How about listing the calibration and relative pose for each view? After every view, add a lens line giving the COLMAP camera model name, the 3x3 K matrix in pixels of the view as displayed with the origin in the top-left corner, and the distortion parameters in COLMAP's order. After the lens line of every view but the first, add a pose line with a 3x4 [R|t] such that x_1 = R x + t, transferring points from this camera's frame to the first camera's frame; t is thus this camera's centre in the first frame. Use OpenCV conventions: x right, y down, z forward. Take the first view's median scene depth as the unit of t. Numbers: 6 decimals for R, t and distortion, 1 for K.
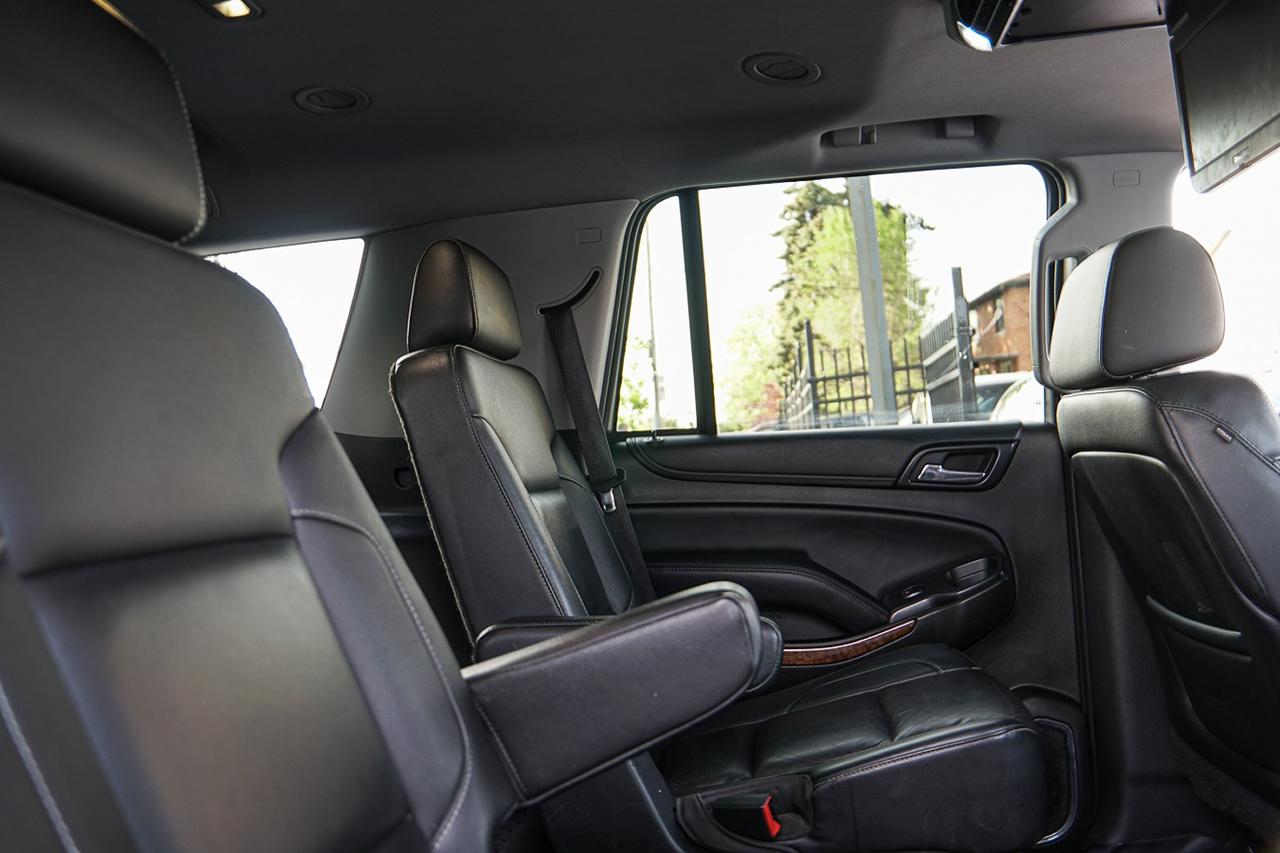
lens RADIAL K [[1032.5, 0, 640.0], [0, 1032.5, 426.5], [0, 0, 1]] dist [-0.151471, 0.138875]
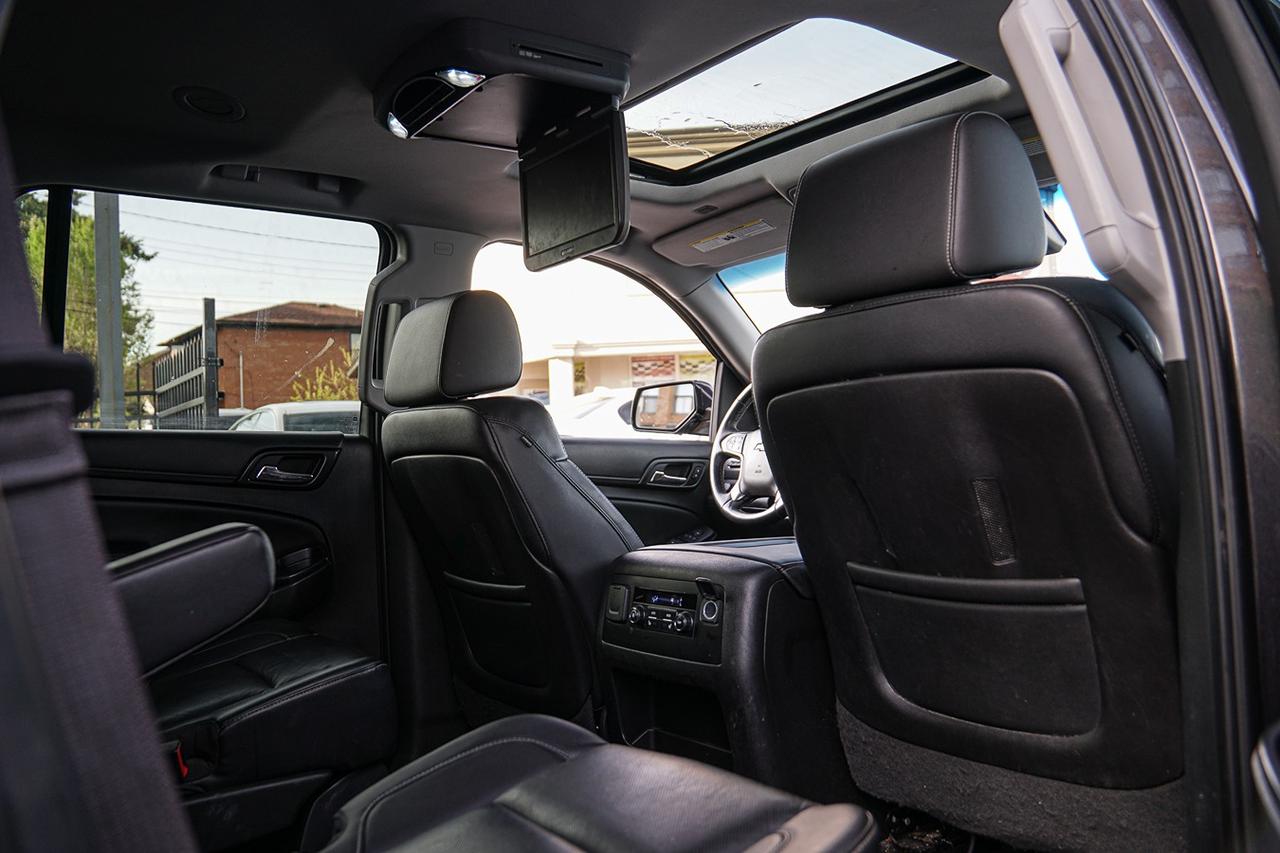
lens RADIAL K [[996.4, 0, 633.0], [0, 996.4, 424.7], [0, 0, 1]] dist [-0.139643, 0.115205]
pose [[0.726367, 0.065838, 0.684146, -0.200398], [-0.038482, 0.997736, -0.055159, 0.041805], [-0.686229, 0.013738, 0.727256, -0.096271]]
